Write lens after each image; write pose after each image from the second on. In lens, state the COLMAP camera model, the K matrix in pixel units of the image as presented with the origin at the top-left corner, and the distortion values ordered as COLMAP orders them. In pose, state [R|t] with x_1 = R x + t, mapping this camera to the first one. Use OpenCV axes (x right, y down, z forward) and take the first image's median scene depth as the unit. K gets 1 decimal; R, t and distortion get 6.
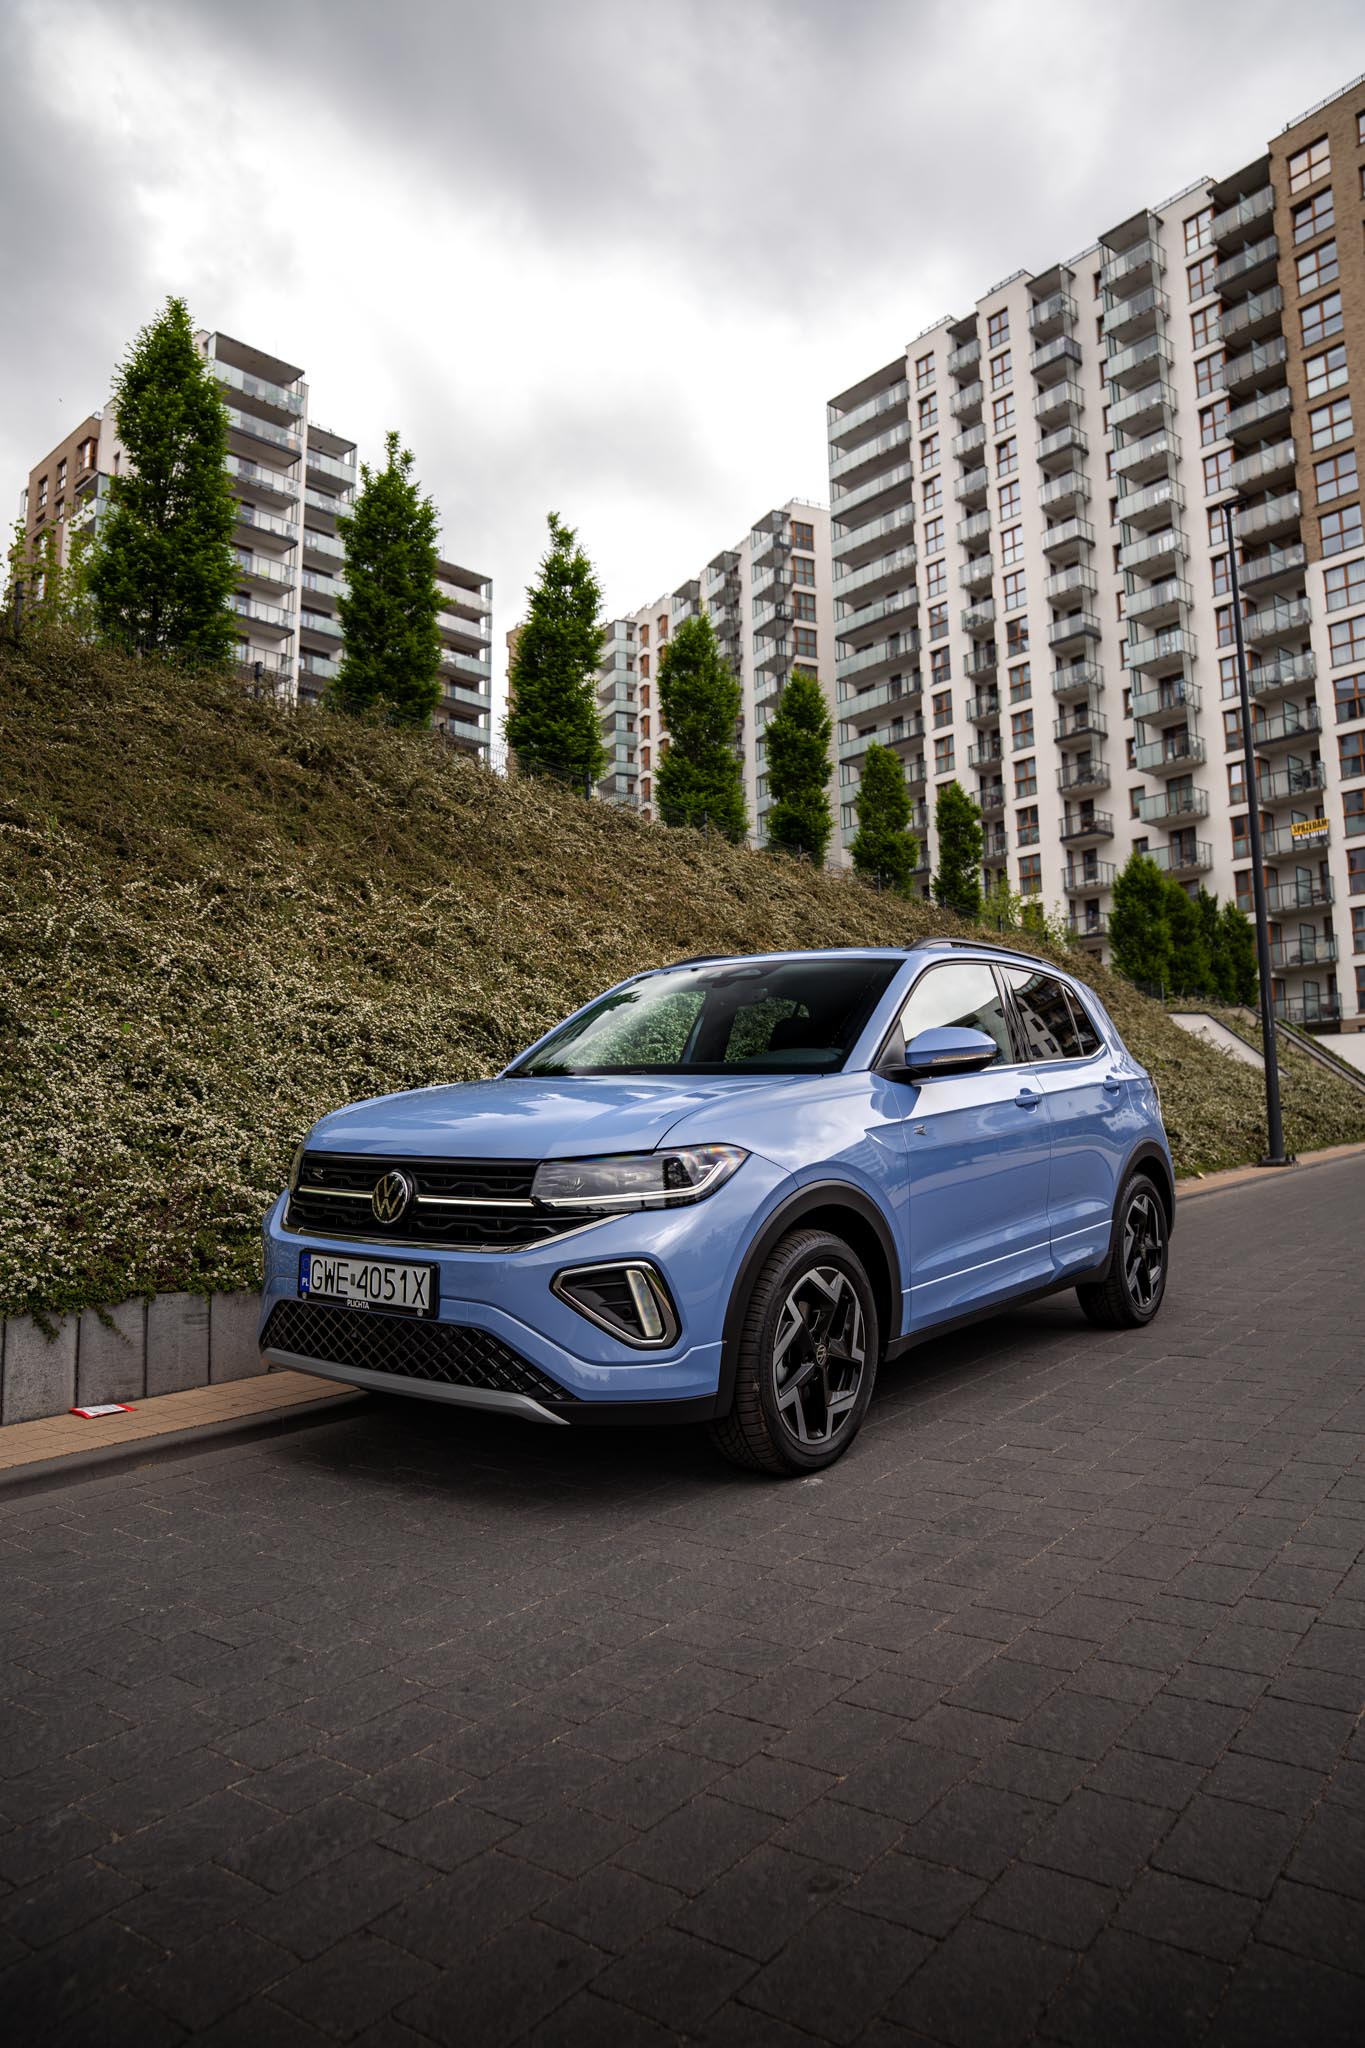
lens RADIAL K [[1413.4, 0, 687.5], [0, 1413.4, 1053.5], [0, 0, 1]] dist [-0.000805, 0.000428]
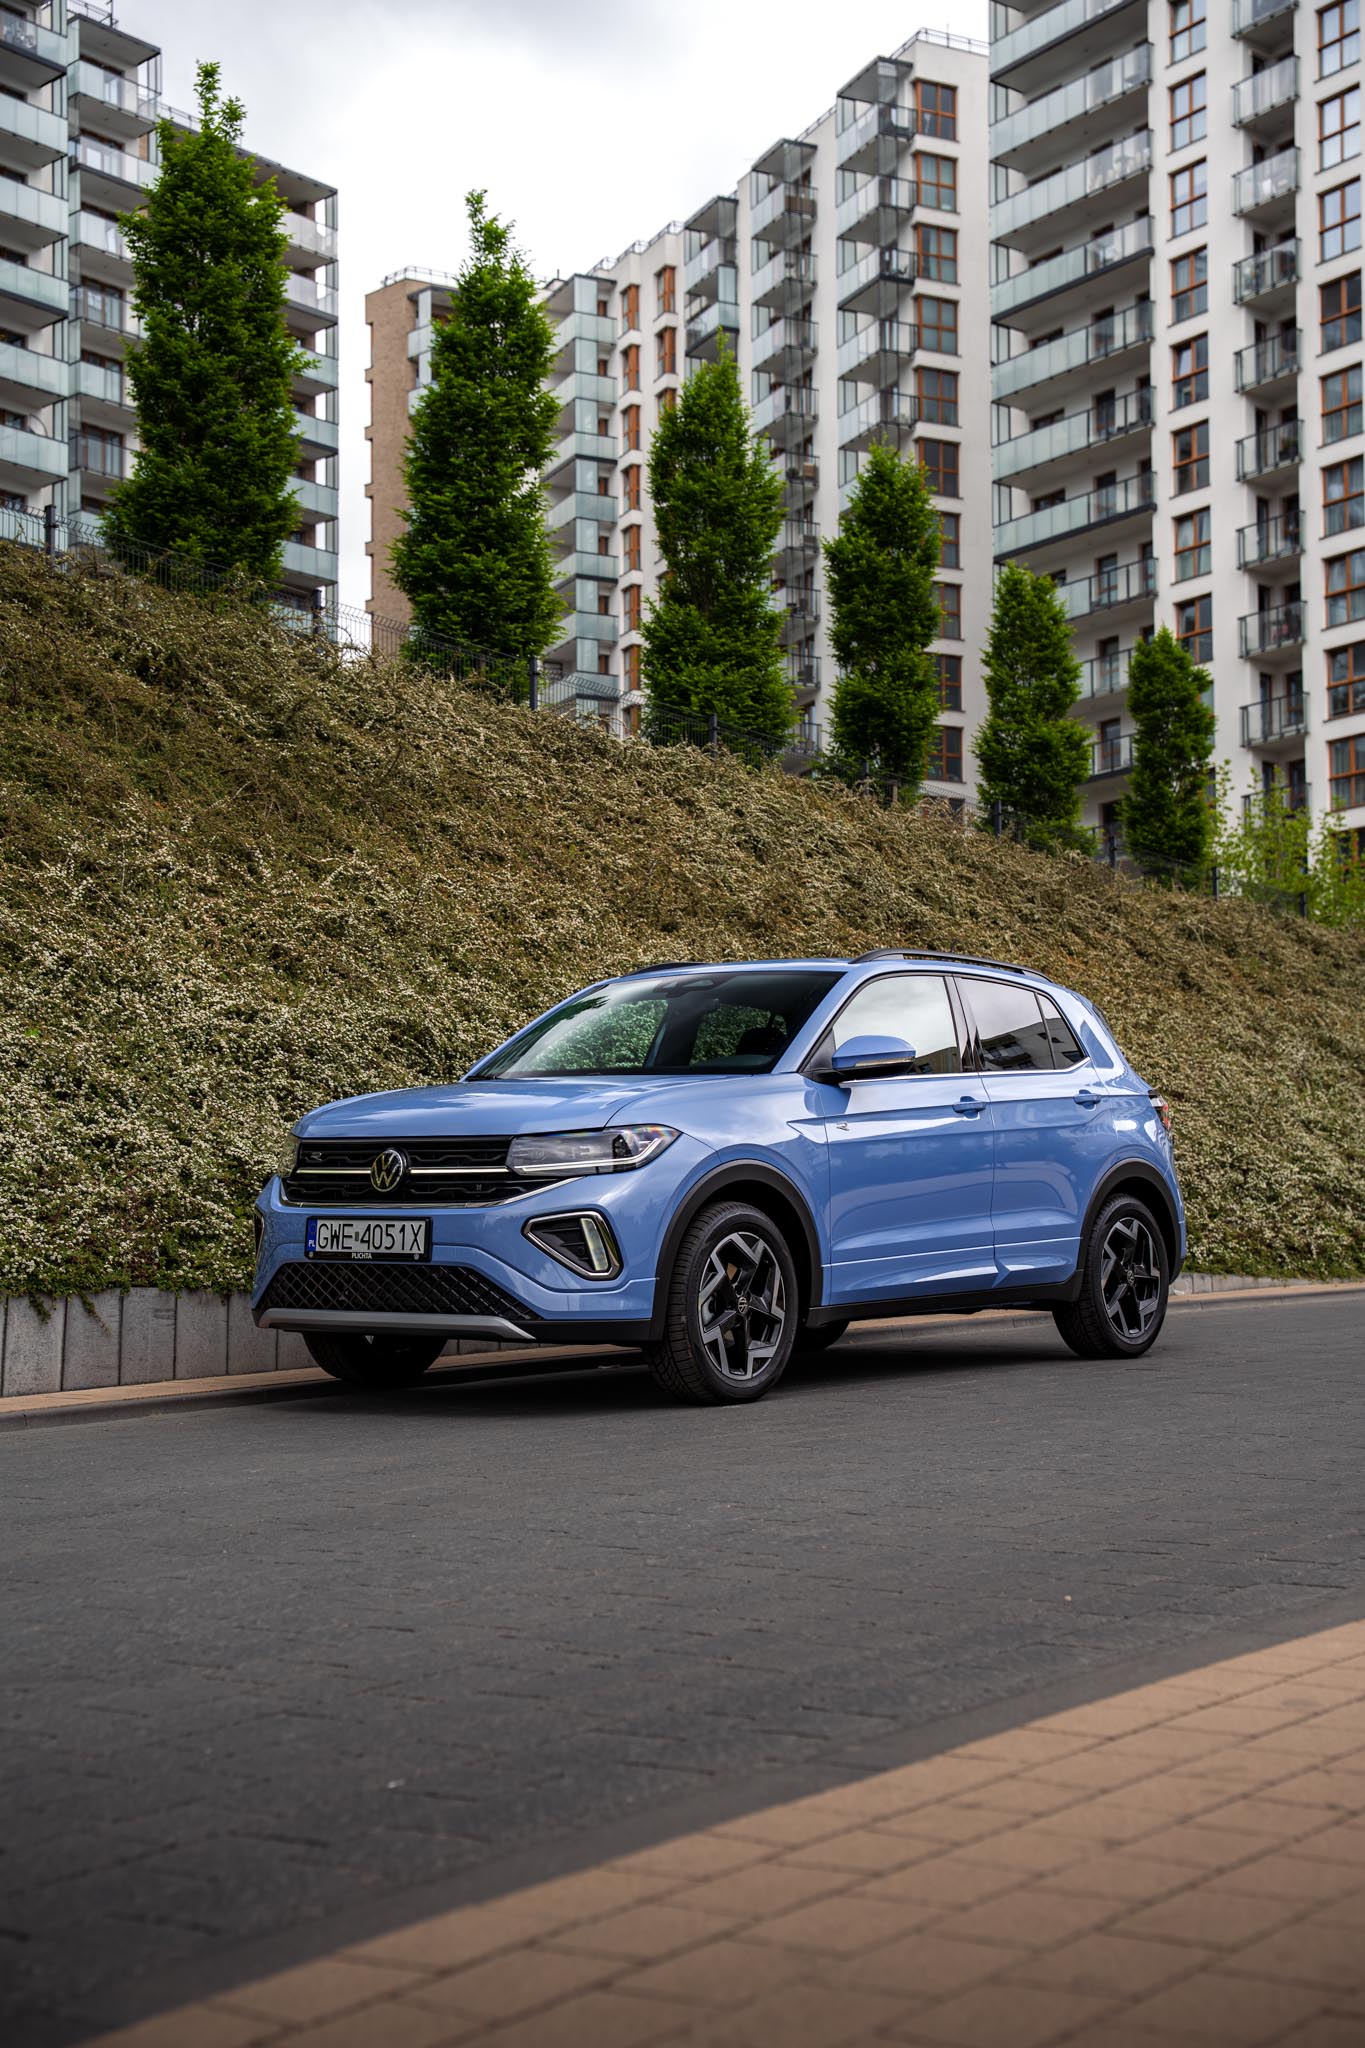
lens RADIAL K [[2732.3, 0, 683.9], [0, 2732.3, 1048.8], [0, 0, 1]] dist [0.360841, -0.004632]
pose [[0.999926, 0.006566, -0.010195, 0.024228], [-0.006782, 0.999750, -0.021294, 0.016216], [0.010053, 0.021362, 0.999721, -0.482689]]
